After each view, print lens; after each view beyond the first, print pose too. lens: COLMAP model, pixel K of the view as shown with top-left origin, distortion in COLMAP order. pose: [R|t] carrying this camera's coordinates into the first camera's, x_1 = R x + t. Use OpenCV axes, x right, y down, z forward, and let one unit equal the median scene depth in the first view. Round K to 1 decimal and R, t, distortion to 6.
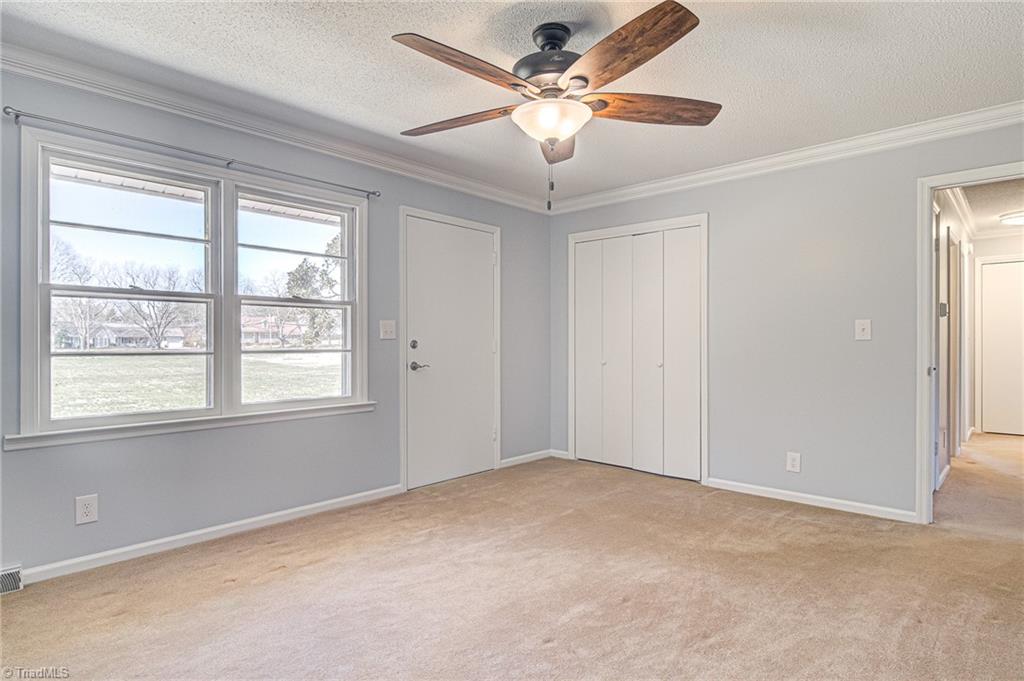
lens RADIAL K [[543.4, 0, 509.8], [0, 543.4, 348.1], [0, 0, 1]] dist [0.003852, -0.006680]
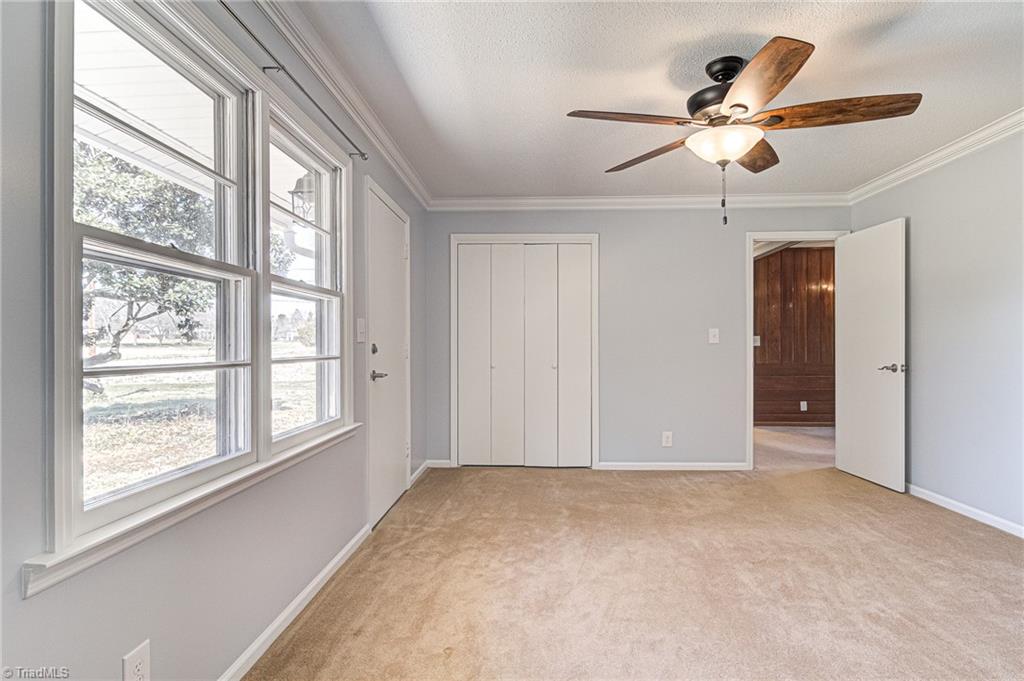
lens RADIAL K [[543.4, 0, 509.8], [0, 543.4, 348.1], [0, 0, 1]] dist [0.003852, -0.006680]
pose [[0.763420, -0.005819, 0.645876, -0.625454], [0.011228, 0.999928, -0.004262, -0.002453], [-0.645805, 0.010506, 0.763430, 0.284775]]
